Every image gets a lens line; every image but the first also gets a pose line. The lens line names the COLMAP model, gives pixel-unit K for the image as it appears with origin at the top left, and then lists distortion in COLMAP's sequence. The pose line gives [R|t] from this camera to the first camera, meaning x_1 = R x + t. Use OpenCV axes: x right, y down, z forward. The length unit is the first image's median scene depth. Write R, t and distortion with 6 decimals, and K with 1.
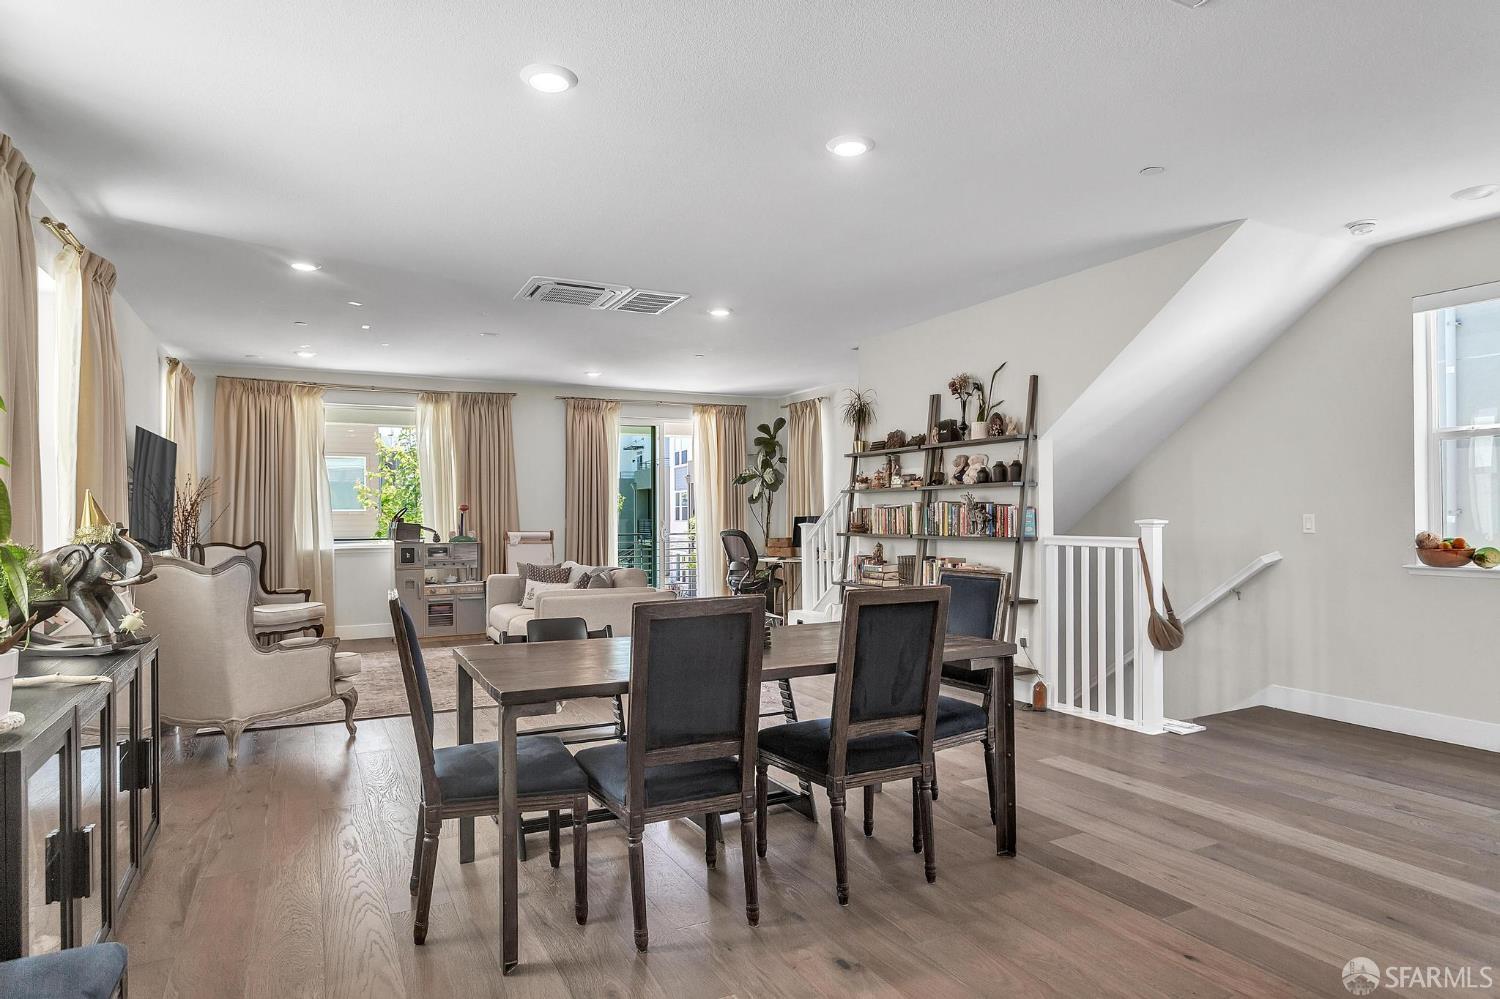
lens RADIAL K [[861.8, 0, 722.4], [0, 861.8, 511.1], [0, 0, 1]] dist [0.006361, 0.000579]
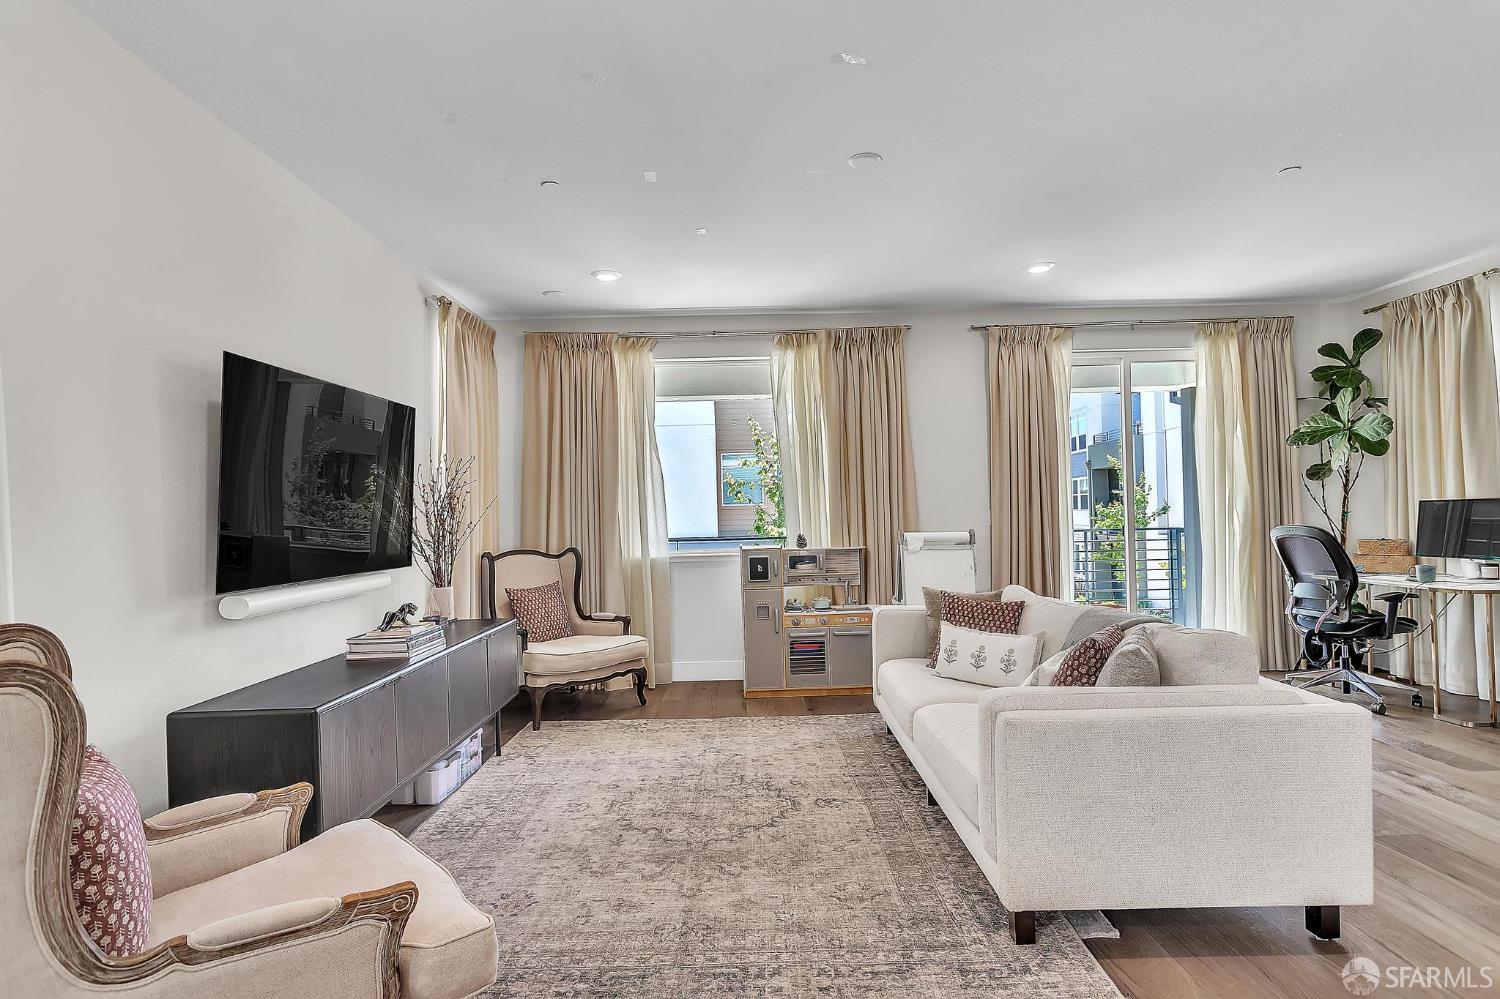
lens RADIAL K [[775.7, 0, 749.0], [0, 775.7, 505.7], [0, 0, 1]] dist [-0.006510, 0.000662]
pose [[0.907078, -0.018375, -0.420562, -0.110803], [0.020052, 0.999799, -0.000436, 0.002104], [0.420486, -0.008038, 0.907264, 0.429420]]
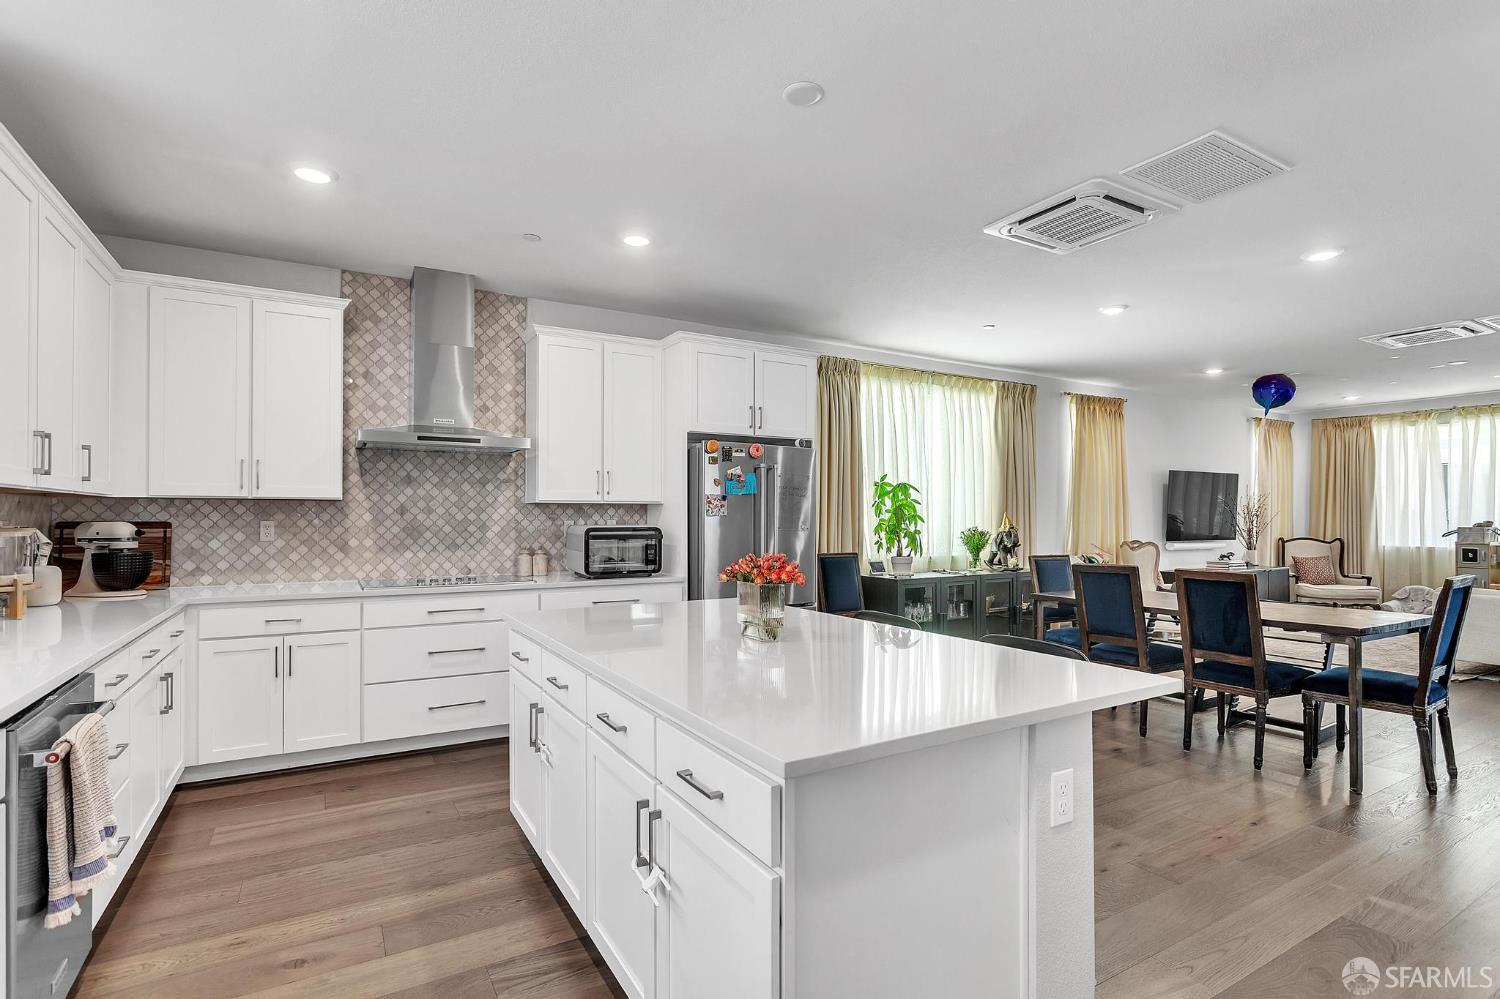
lens RADIAL K [[667.6, 0, 745.6], [0, 667.6, 520.2], [0, 0, 1]] dist [-0.017102, -0.000223]
pose [[0.042146, 0.004762, -0.999100, 0.428795], [0.007286, 0.999961, 0.005074, -0.004536], [0.999085, -0.007493, 0.042109, 0.021858]]
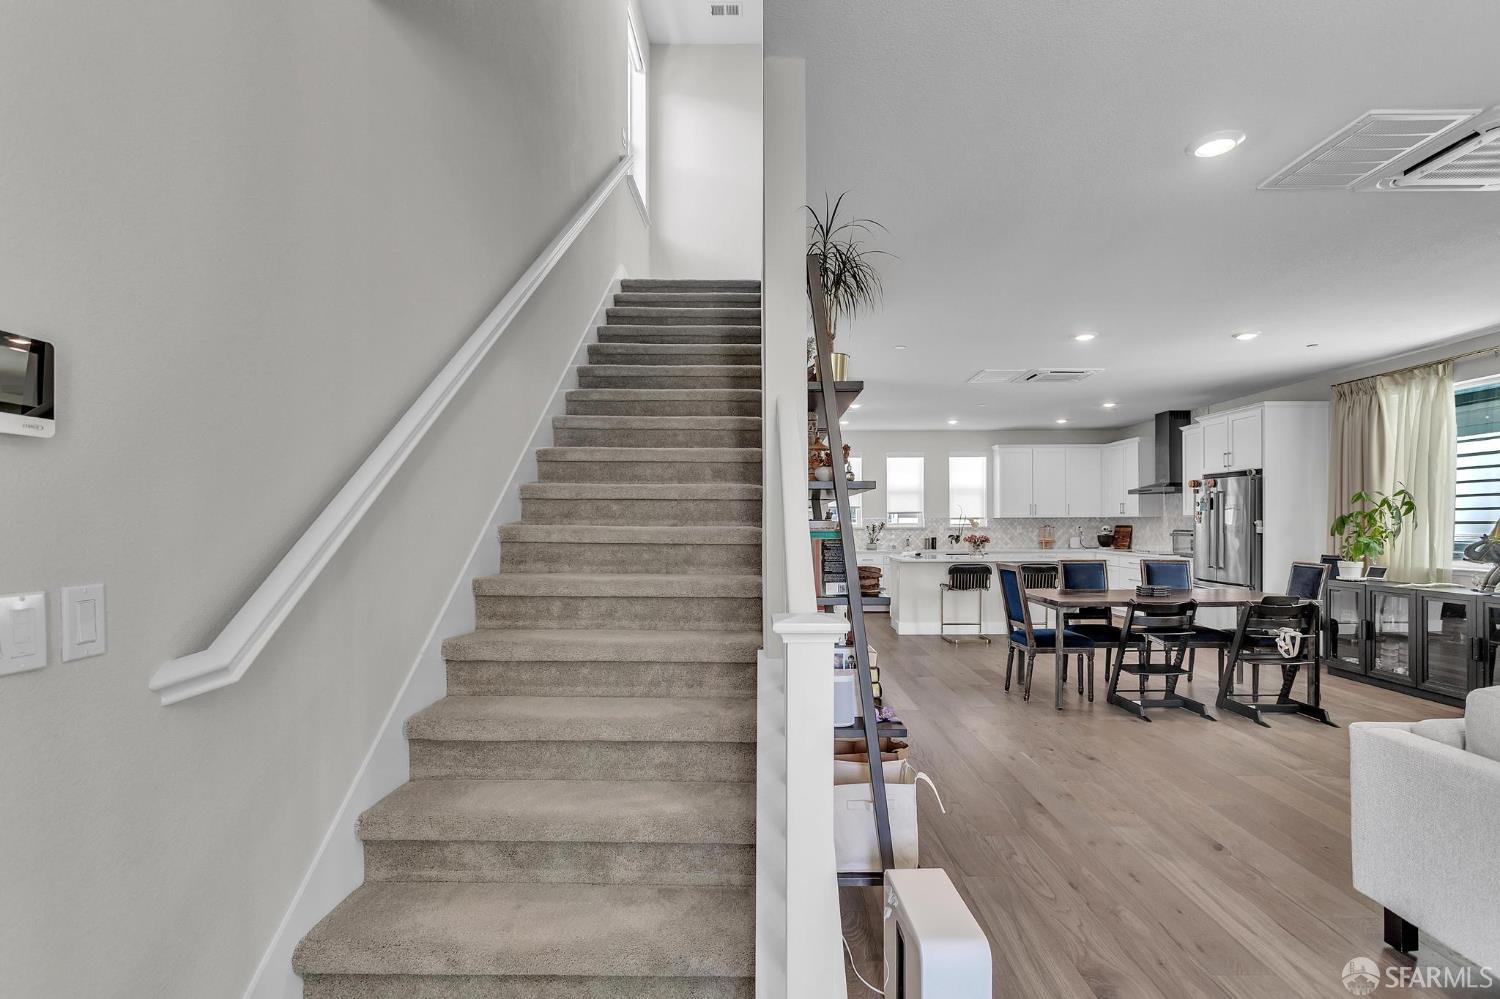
lens RADIAL K [[720.5, 0, 757.2], [0, 720.5, 523.2], [0, 0, 1]] dist [-0.009170, 0.004246]
pose [[-0.892554, 0.008095, 0.450868, 0.033863], [0.005279, 0.999958, -0.007502, -0.003436], [-0.450910, -0.004315, -0.892559, 1.057457]]
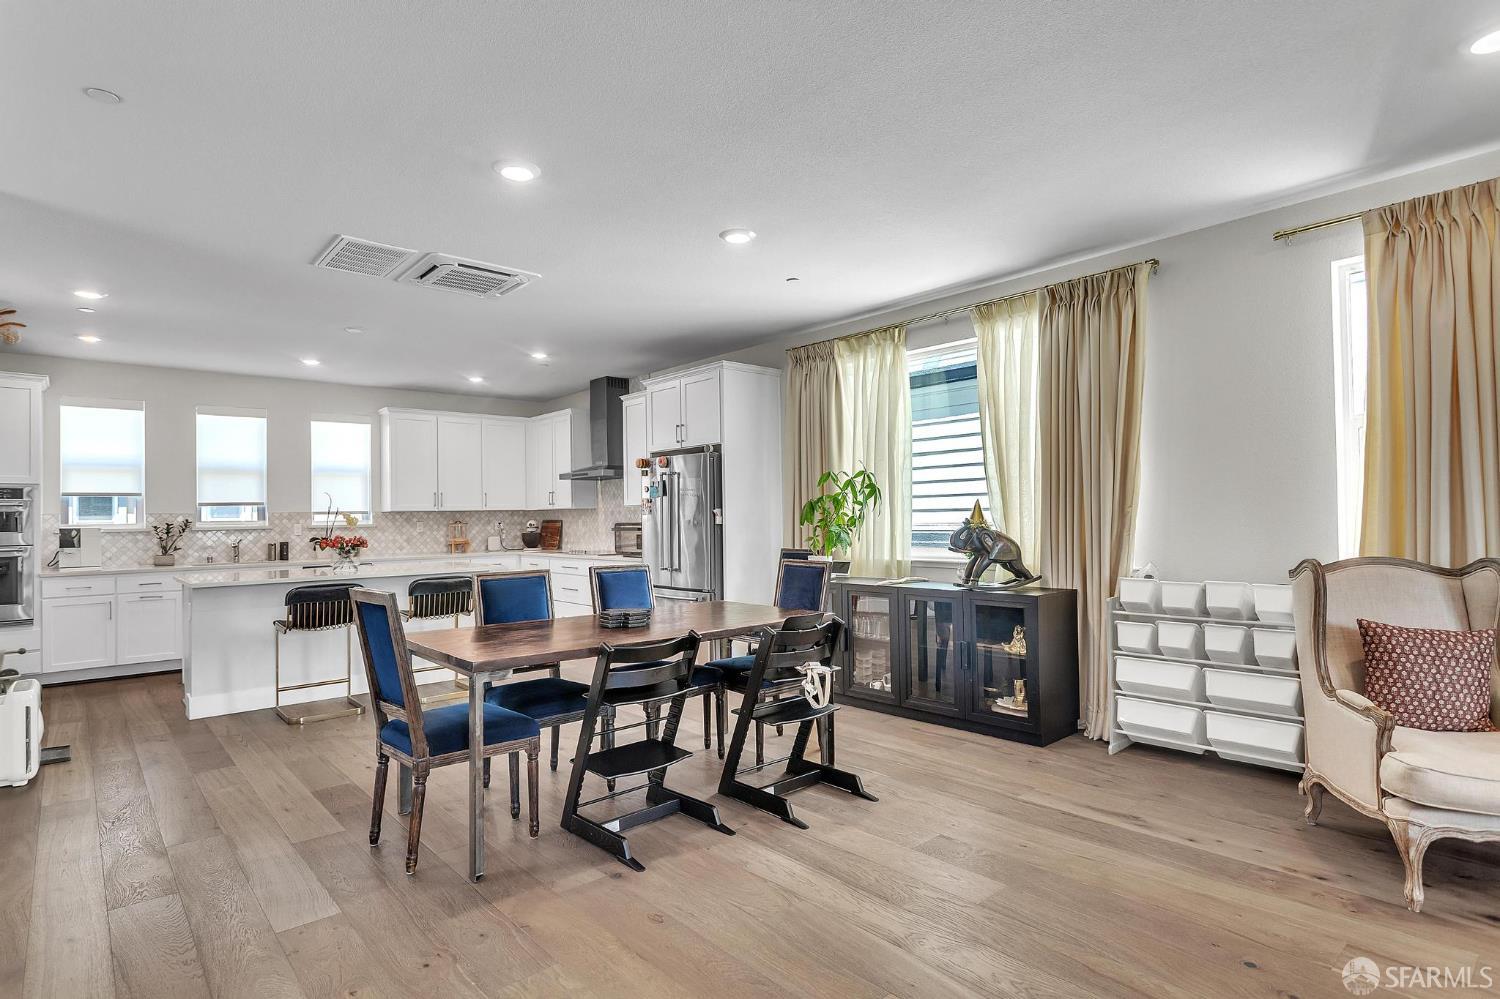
lens RADIAL K [[775.7, 0, 752.6], [0, 775.7, 504.1], [0, 0, 1]] dist [-0.006510, 0.000662]
pose [[-0.961833, 0.015233, -0.273213, 0.055985], [0.022277, 0.999494, -0.022699, 0.003155], [0.272729, -0.027919, -0.961686, 0.754383]]
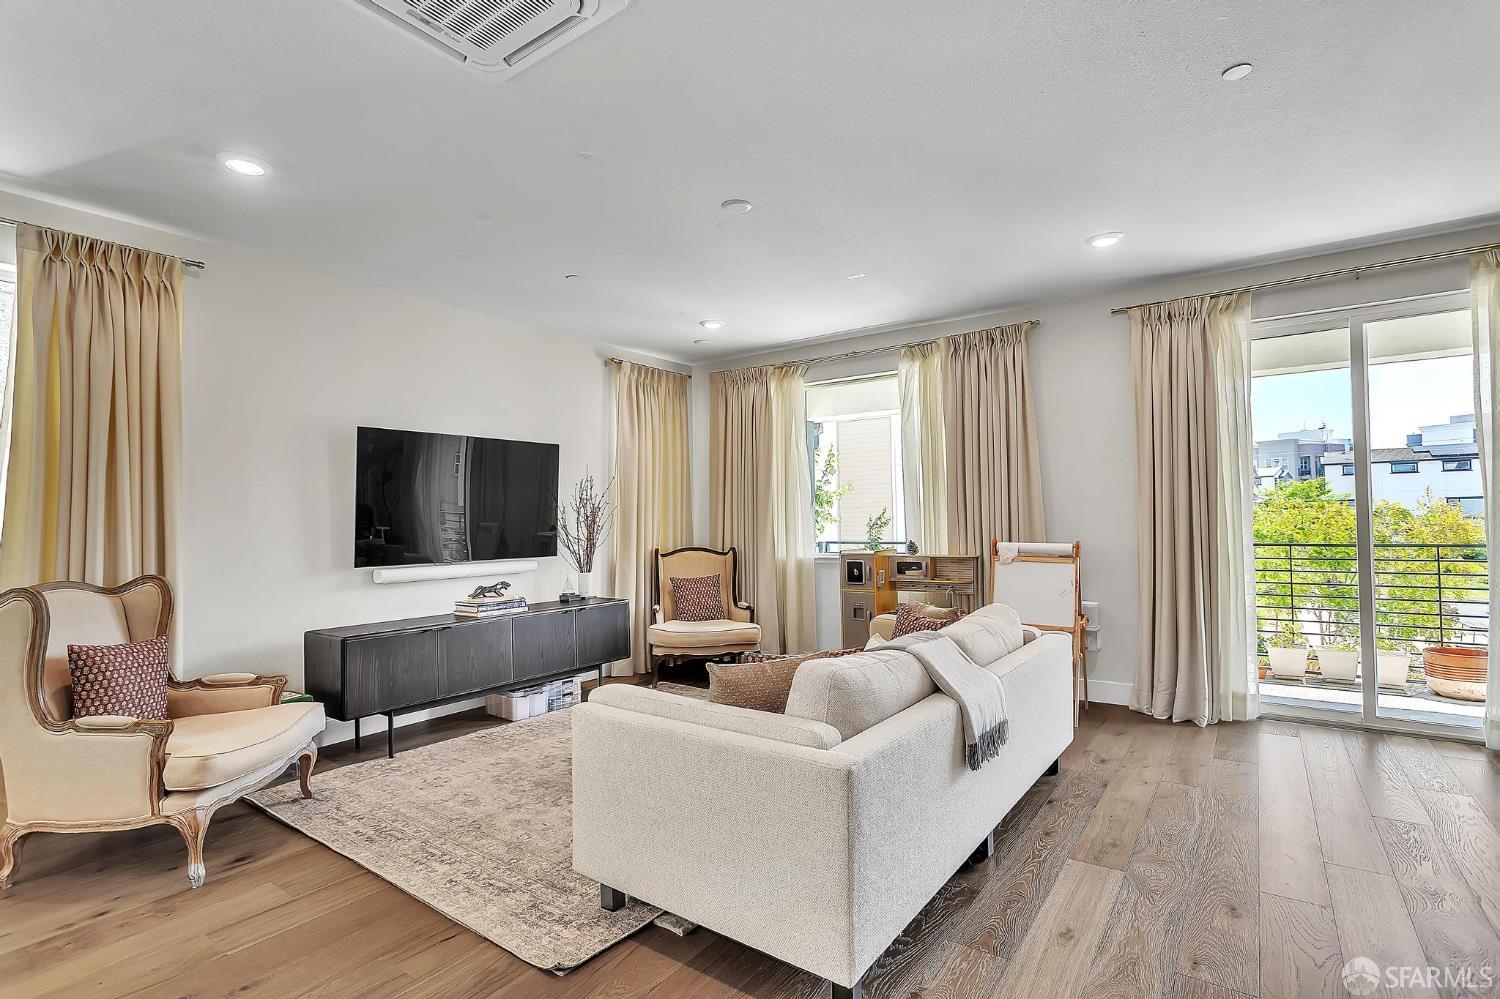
lens RADIAL K [[720.5, 0, 748.9], [0, 720.5, 501.7], [0, 0, 1]] dist [-0.009170, 0.004246]
pose [[0.485182, -0.021466, -0.874150, 0.119747], [0.017137, 0.999740, -0.015038, -0.000162], [0.874245, -0.007684, 0.485423, 0.608151]]
